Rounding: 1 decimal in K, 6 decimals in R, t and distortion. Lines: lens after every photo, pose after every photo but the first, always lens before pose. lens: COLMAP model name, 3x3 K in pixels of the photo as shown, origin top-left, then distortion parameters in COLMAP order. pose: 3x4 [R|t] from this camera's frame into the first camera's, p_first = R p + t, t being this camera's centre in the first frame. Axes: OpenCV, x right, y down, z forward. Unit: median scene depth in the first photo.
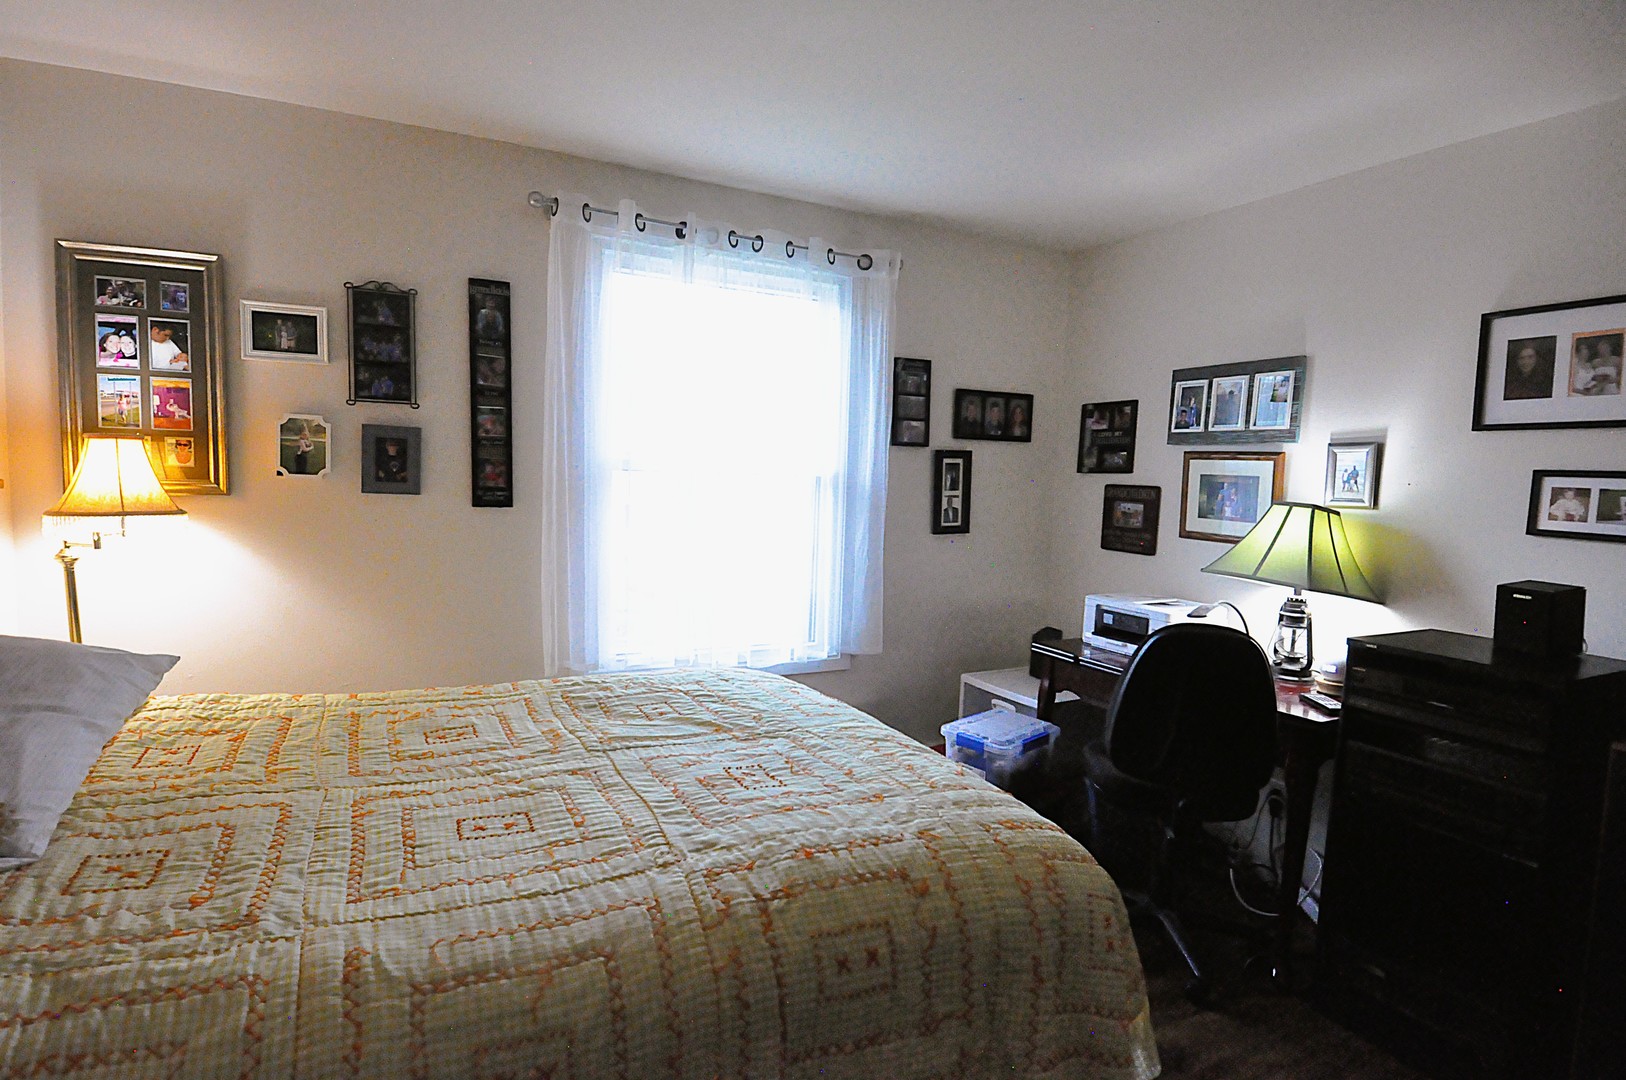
lens RADIAL K [[845.5, 0, 817.9], [0, 845.5, 545.7], [0, 0, 1]] dist [0.055273, -0.060069]
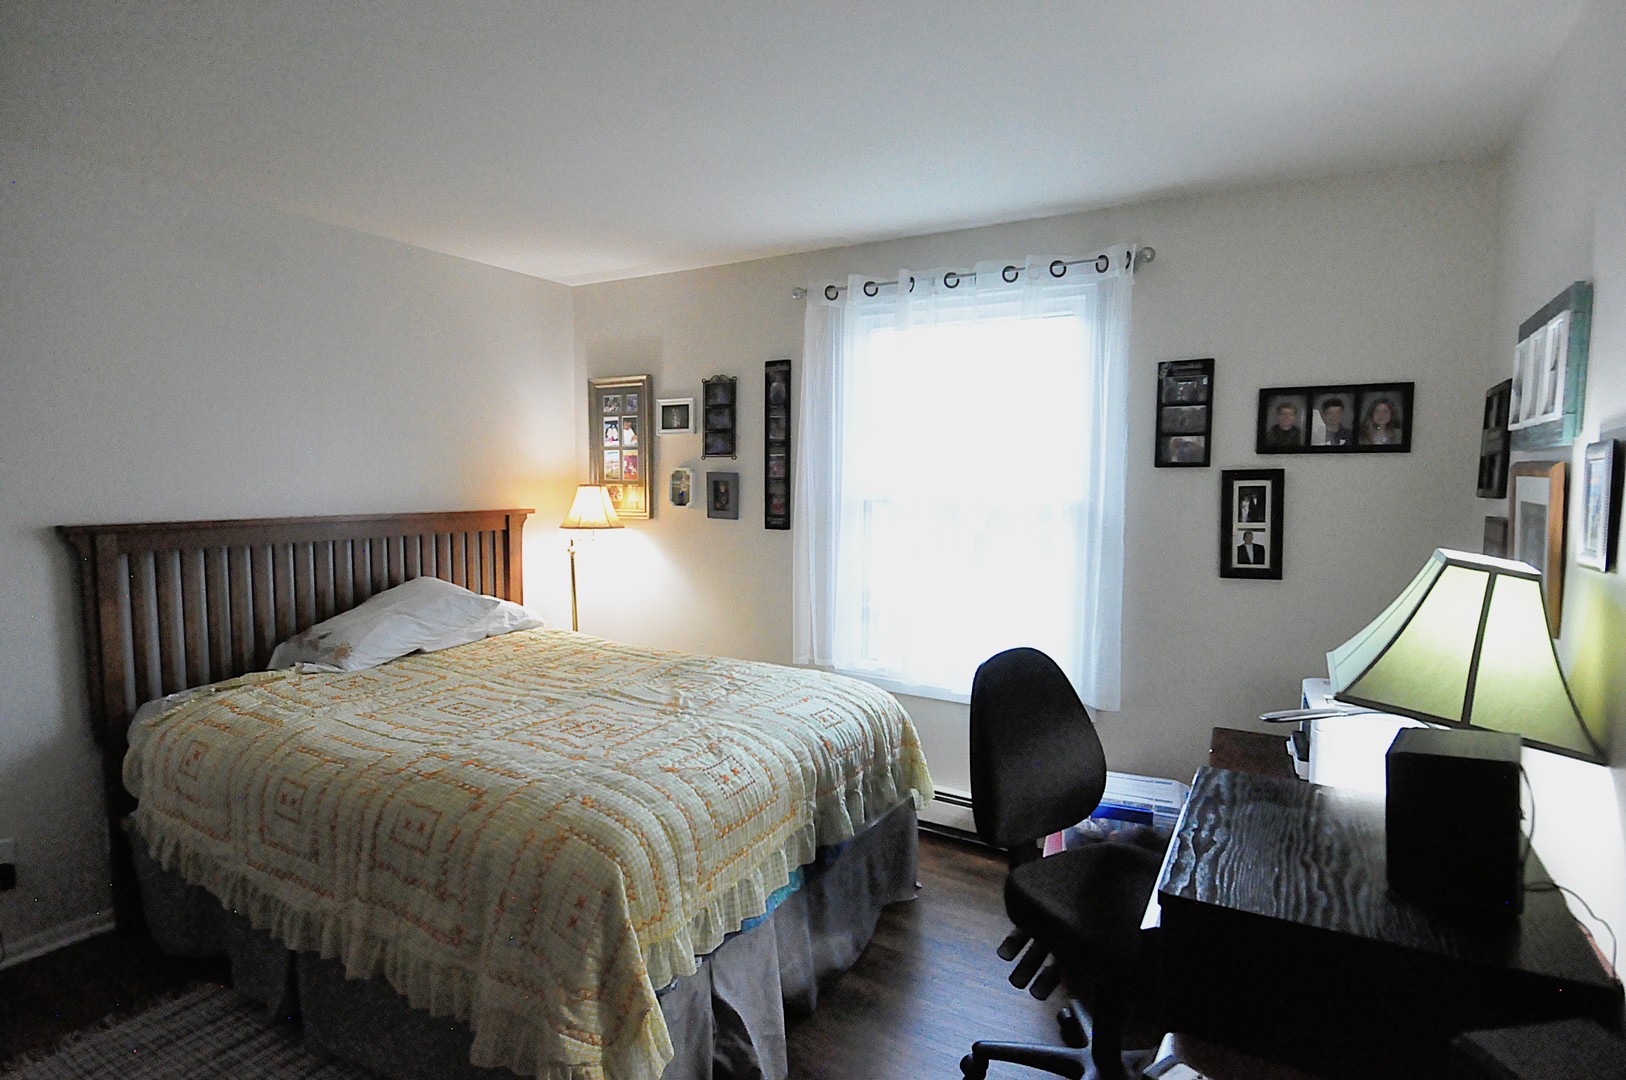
lens RADIAL K [[845.0, 0, 807.3], [0, 845.0, 542.2], [0, 0, 1]] dist [0.053481, -0.056813]
pose [[0.551006, 0.034682, -0.833780, 0.769745], [-0.061790, 0.998089, 0.000683, -0.030519], [0.832210, 0.051143, 0.552096, 0.323761]]
